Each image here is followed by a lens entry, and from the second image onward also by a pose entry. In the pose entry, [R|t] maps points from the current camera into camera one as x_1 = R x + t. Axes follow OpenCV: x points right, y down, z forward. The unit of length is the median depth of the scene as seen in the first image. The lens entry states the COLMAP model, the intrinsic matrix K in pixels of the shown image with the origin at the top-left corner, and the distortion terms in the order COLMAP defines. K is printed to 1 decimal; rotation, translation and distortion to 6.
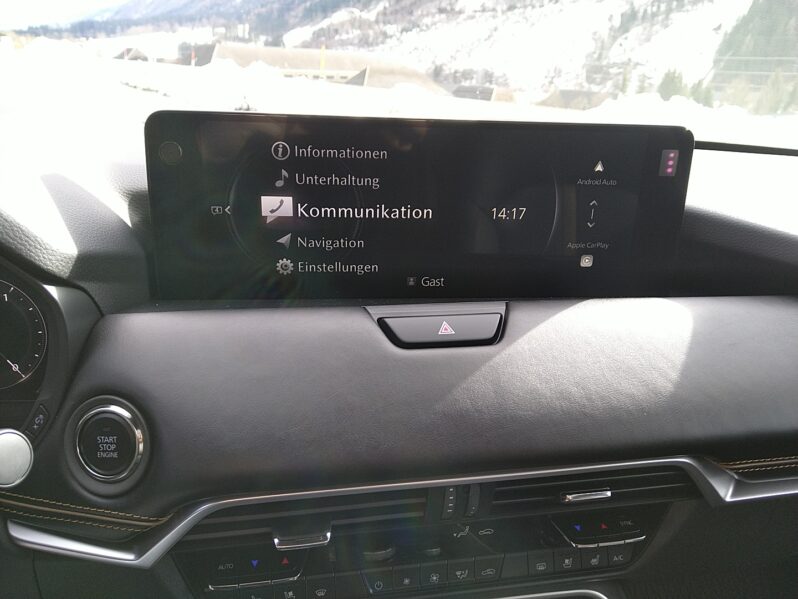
lens RADIAL K [[588.3, 0, 402.2], [0, 588.3, 288.1], [0, 0, 1]] dist [0.072240, -0.072659]
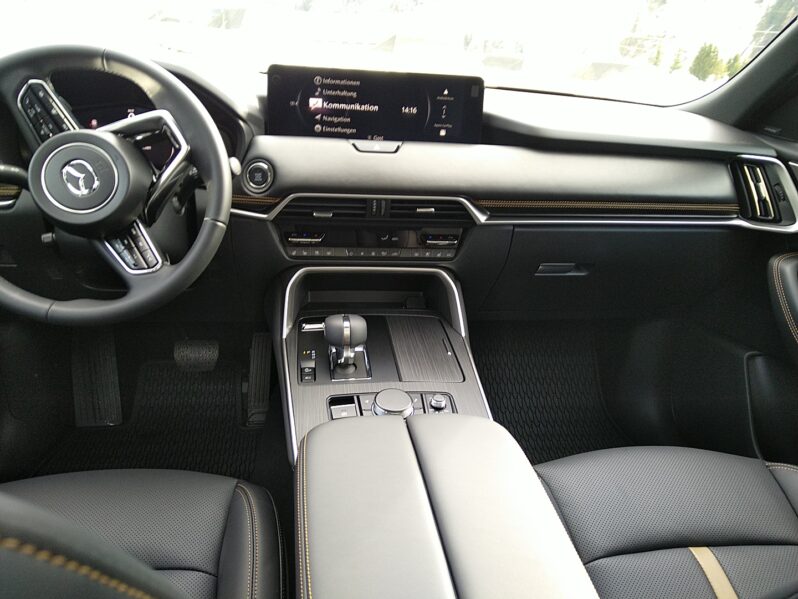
lens RADIAL K [[588.3, 0, 402.2], [0, 588.3, 288.1], [0, 0, 1]] dist [0.072240, -0.072659]
pose [[0.998601, 0.038951, -0.035766, 0.282182], [-0.037211, 0.998150, 0.048087, 0.521405], [0.037572, -0.046689, 0.998203, -1.570690]]
